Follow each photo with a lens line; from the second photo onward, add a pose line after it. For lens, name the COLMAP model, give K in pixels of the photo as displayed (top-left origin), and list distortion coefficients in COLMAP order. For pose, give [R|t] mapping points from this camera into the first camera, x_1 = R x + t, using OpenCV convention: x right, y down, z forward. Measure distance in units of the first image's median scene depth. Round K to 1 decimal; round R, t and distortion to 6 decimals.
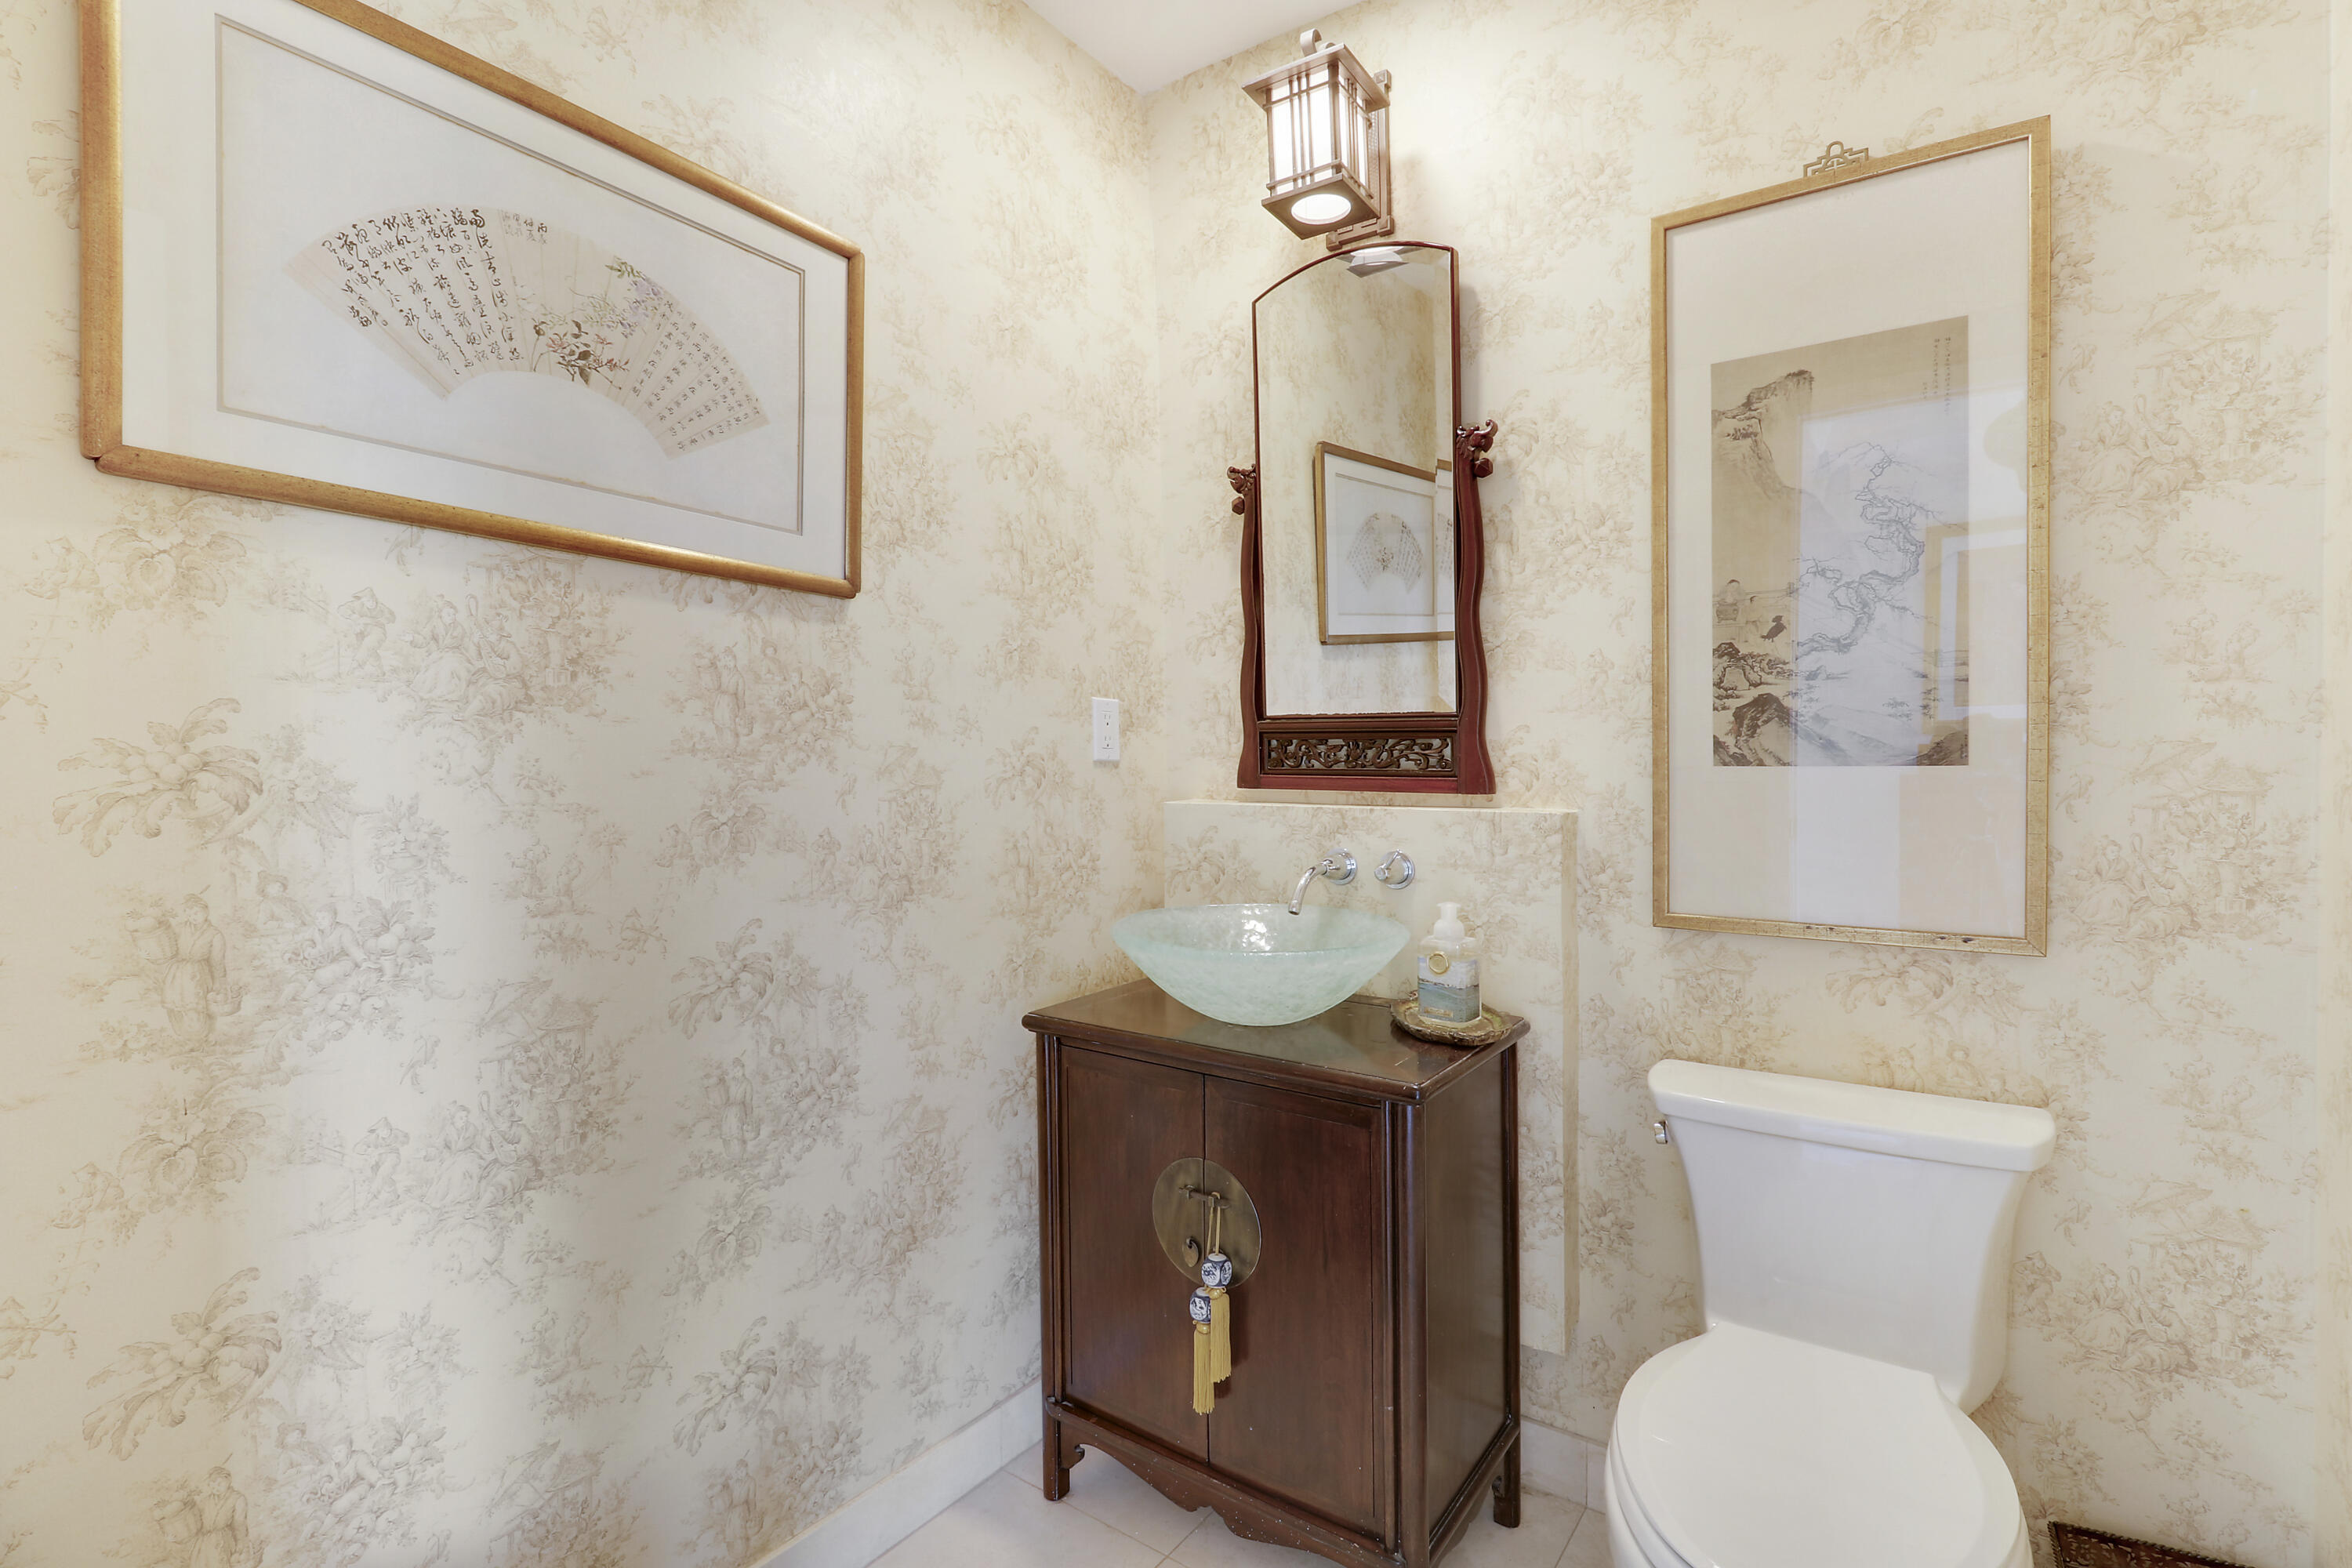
lens RADIAL K [[1101.7, 0, 1176.0], [0, 1101.7, 784.0], [0, 0, 1]] dist [0.004297, -0.017798]
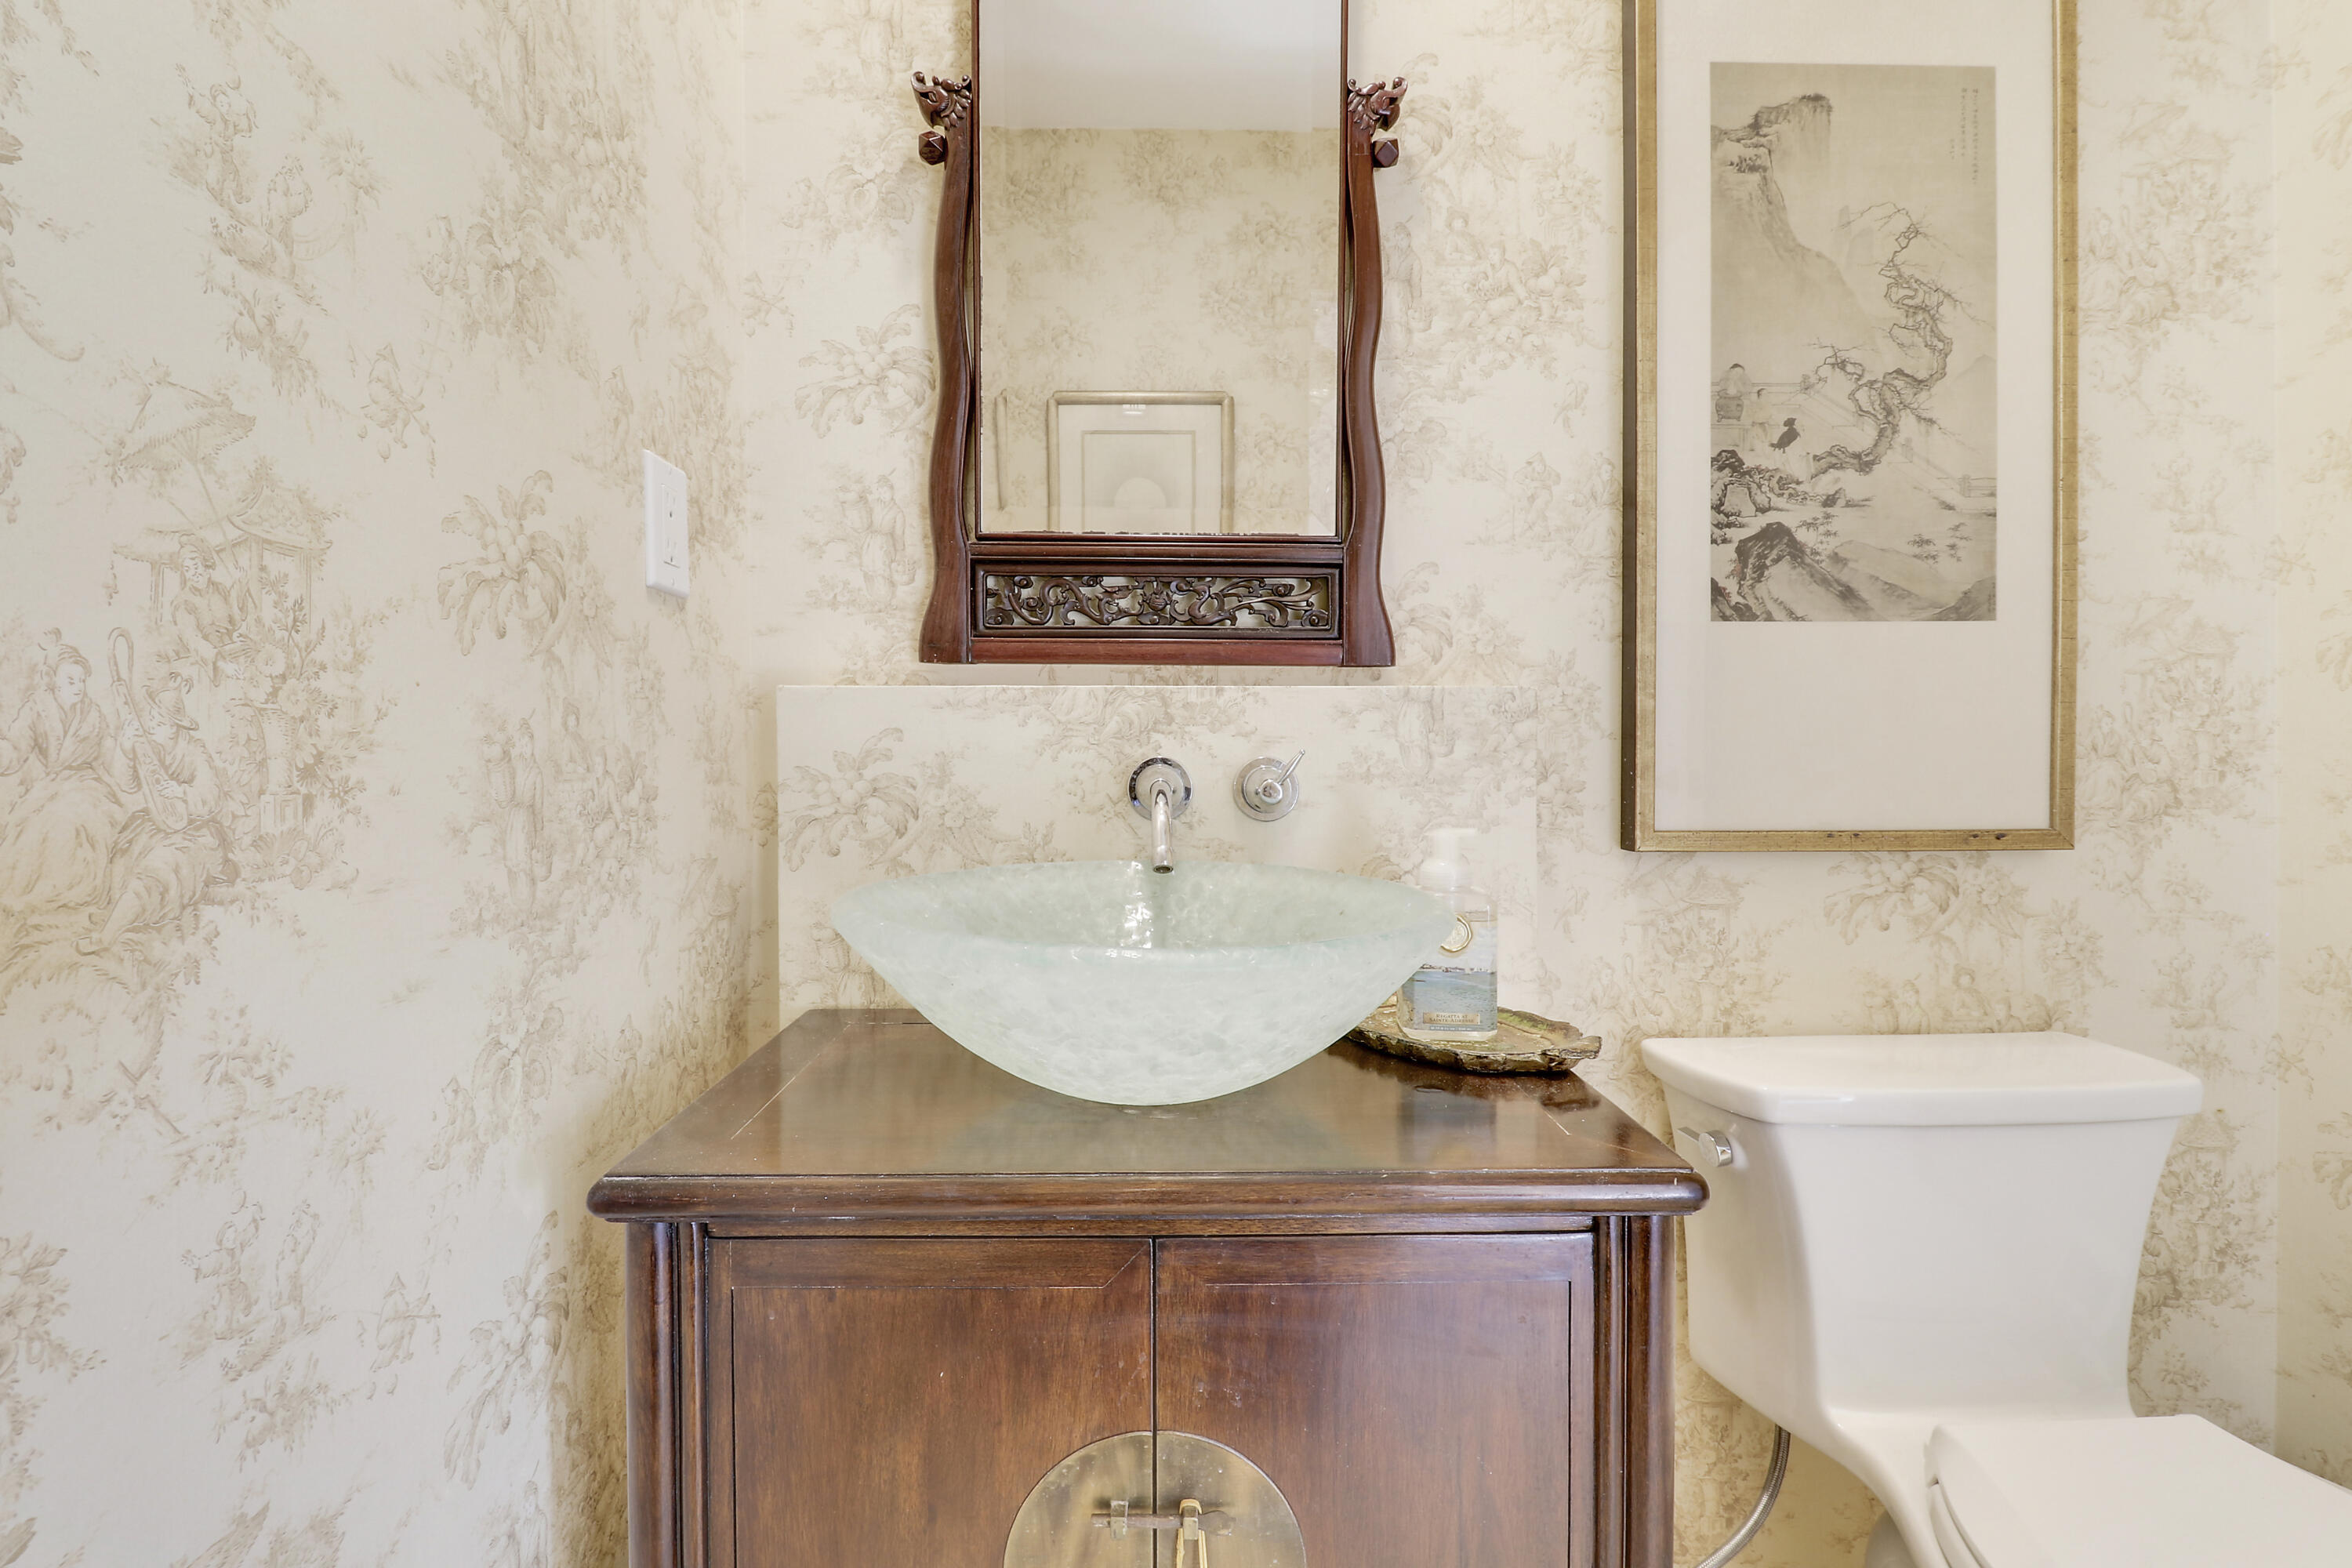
lens RADIAL K [[1111.5, 0, 1176.5], [0, 1111.5, 759.8], [0, 0, 1]] dist [0.006304, -0.017333]
pose [[0.804456, -0.004034, 0.593999, -0.224281], [0.011721, 0.999890, -0.009084, 0.076718], [-0.593897, 0.014270, 0.804415, 0.626001]]
